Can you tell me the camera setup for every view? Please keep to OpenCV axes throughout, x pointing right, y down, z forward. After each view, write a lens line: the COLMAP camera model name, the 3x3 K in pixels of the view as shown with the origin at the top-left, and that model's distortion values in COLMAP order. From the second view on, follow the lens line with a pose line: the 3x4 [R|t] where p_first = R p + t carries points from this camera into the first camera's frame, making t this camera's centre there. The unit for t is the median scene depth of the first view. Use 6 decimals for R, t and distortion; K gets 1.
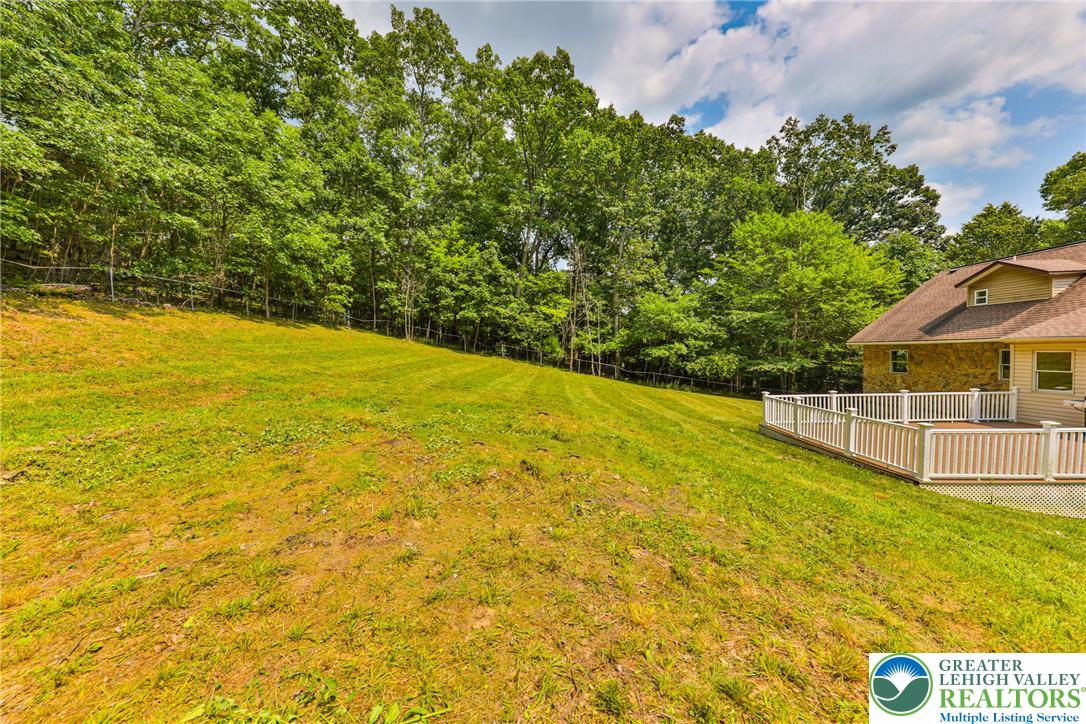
lens RADIAL K [[368.3, 0, 537.7], [0, 368.3, 359.5], [0, 0, 1]] dist [-0.000743, 0.000002]
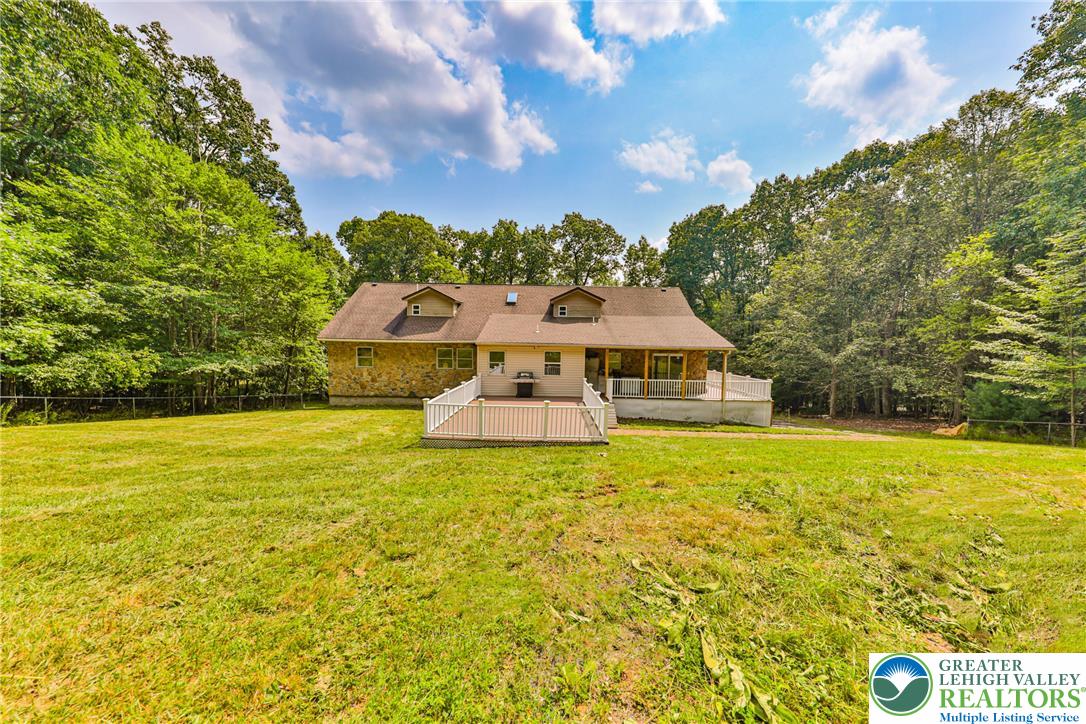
lens RADIAL K [[368.3, 0, 537.7], [0, 368.3, 359.5], [0, 0, 1]] dist [-0.000743, 0.000002]
pose [[-0.046581, -0.030428, 0.998451, -0.123171], [0.002477, 0.999529, 0.030577, -0.013785], [-0.998911, 0.003898, -0.046484, 0.360723]]
